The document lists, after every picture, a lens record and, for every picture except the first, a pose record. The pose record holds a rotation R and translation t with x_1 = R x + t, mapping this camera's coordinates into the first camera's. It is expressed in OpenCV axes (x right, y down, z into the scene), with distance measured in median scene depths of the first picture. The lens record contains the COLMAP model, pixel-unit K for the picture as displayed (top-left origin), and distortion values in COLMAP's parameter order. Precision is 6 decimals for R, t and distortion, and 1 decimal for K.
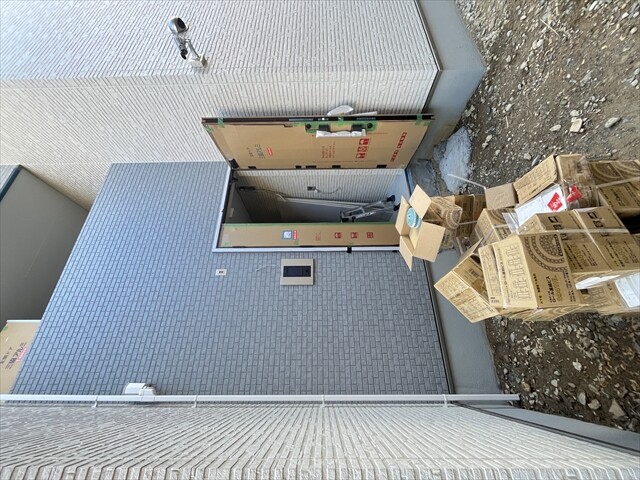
lens RADIAL K [[261.2, 0, 320.0], [0, 261.2, 240.0], [0, 0, 1]] dist [-0.002051, -0.000315]
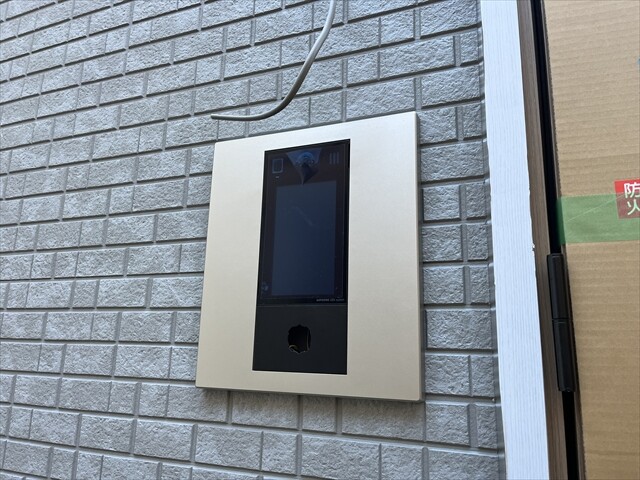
lens RADIAL K [[486.9, 0, 320.0], [0, 486.9, 240.0], [0, 0, 1]] dist [-0.001619, -0.004249]
pose [[-0.022230, 0.979085, -0.202235, -0.047517], [-0.668515, 0.135852, 0.731186, -0.048644], [0.743366, 0.151451, 0.651513, 0.837812]]
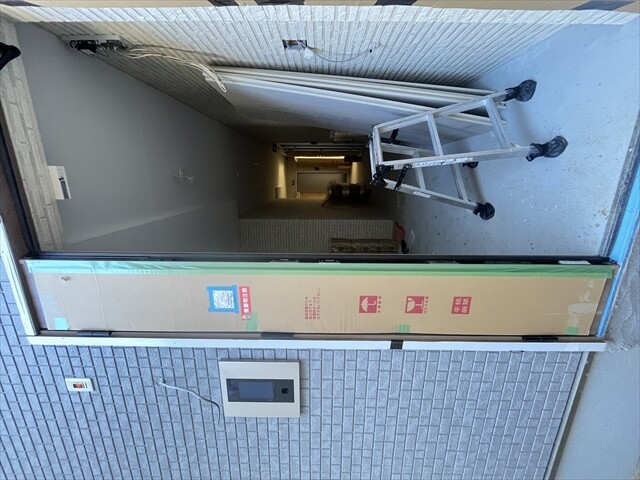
lens RADIAL K [[261.2, 0, 320.0], [0, 261.2, 240.0], [0, 0, 1]] dist [-0.002051, -0.000315]
pose [[0.999916, 0.011129, 0.006606, 0.000381], [-0.012717, 0.750273, 0.661005, -0.323273], [0.002400, -0.661034, 0.750352, 0.826932]]
